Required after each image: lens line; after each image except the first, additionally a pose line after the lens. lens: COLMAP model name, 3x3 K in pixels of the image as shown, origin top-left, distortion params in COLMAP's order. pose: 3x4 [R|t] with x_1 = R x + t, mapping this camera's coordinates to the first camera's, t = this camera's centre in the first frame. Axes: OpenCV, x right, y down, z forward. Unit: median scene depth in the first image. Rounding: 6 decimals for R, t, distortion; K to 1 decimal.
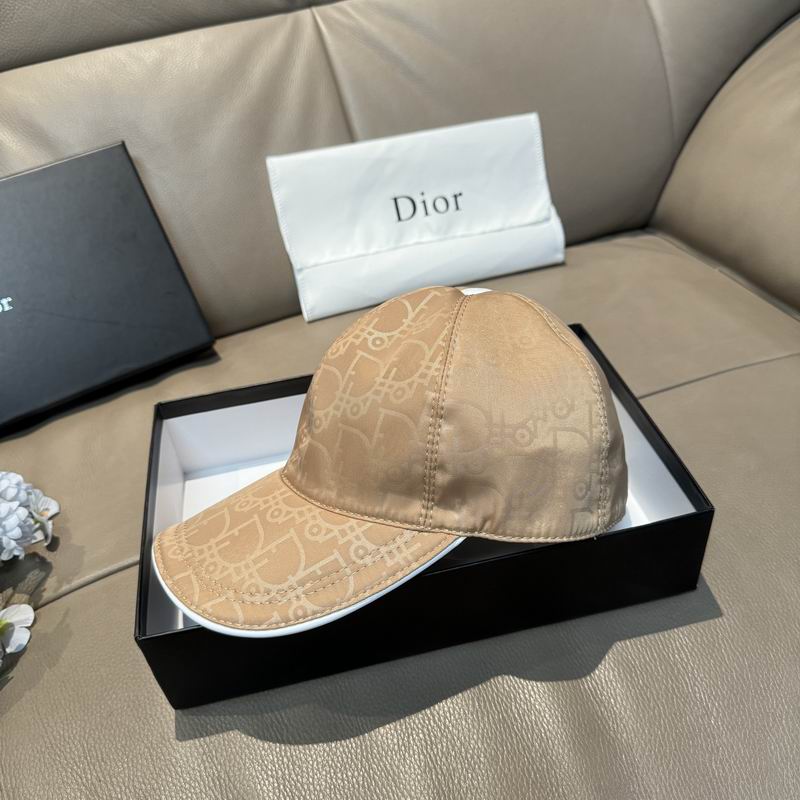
lens RADIAL K [[785.8, 0, 400.9], [0, 785.8, 407.2], [0, 0, 1]] dist [-0.032946, 0.000000]
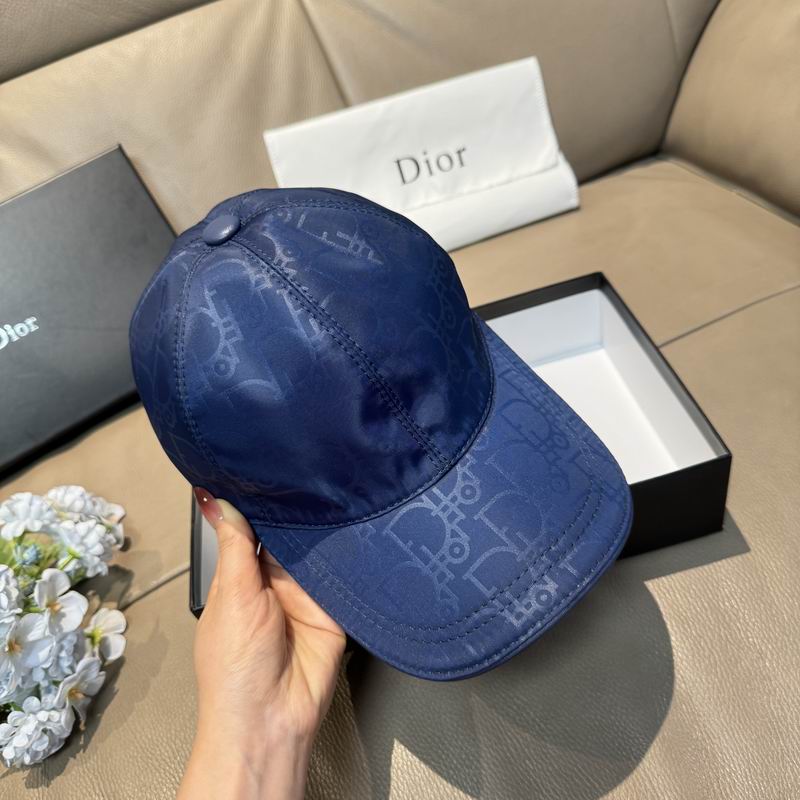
lens RADIAL K [[785.8, 0, 398.7], [0, 785.8, 410.2], [0, 0, 1]] dist [-0.032946, 0.000000]
pose [[0.991929, -0.118237, -0.045801, 0.002117], [0.121743, 0.989055, 0.083354, -0.042805], [0.035444, -0.088257, 0.995467, -0.006675]]
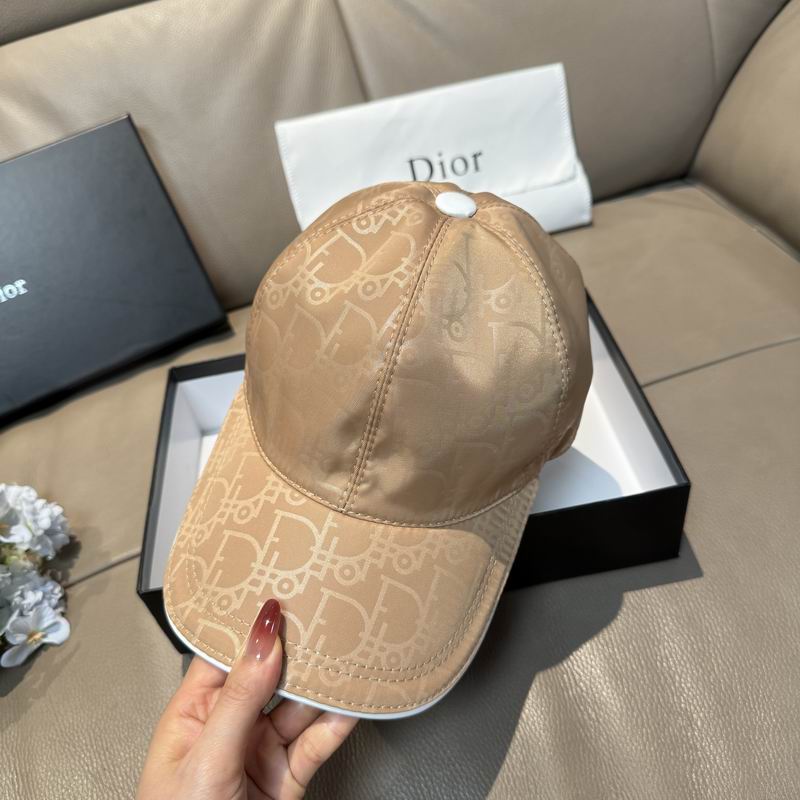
lens RADIAL K [[785.8, 0, 405.1], [0, 785.8, 409.3], [0, 0, 1]] dist [-0.032946, 0.000000]
pose [[0.997030, -0.000523, -0.077017, 0.061697], [0.008929, 0.994019, 0.108838, -0.071492], [0.076499, -0.109203, 0.991071, 0.014939]]
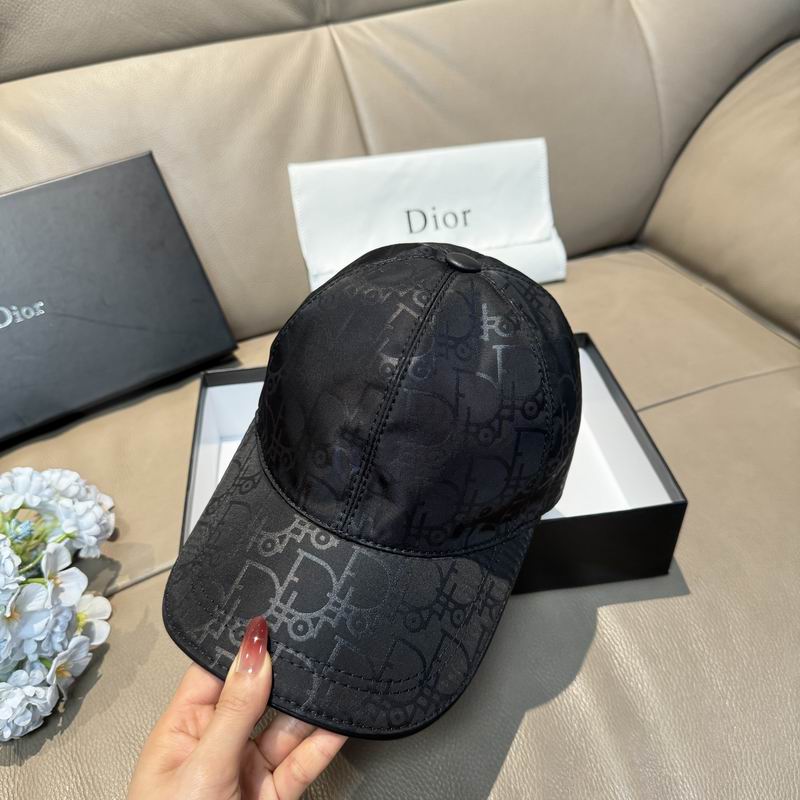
lens RADIAL K [[785.8, 0, 398.6], [0, 785.8, 408.8], [0, 0, 1]] dist [-0.032946, 0.000000]
pose [[0.997604, 0.012640, 0.068019, -0.091682], [-0.013325, 0.999865, 0.009632, -0.015165], [-0.067888, -0.010515, 0.997638, -0.049758]]
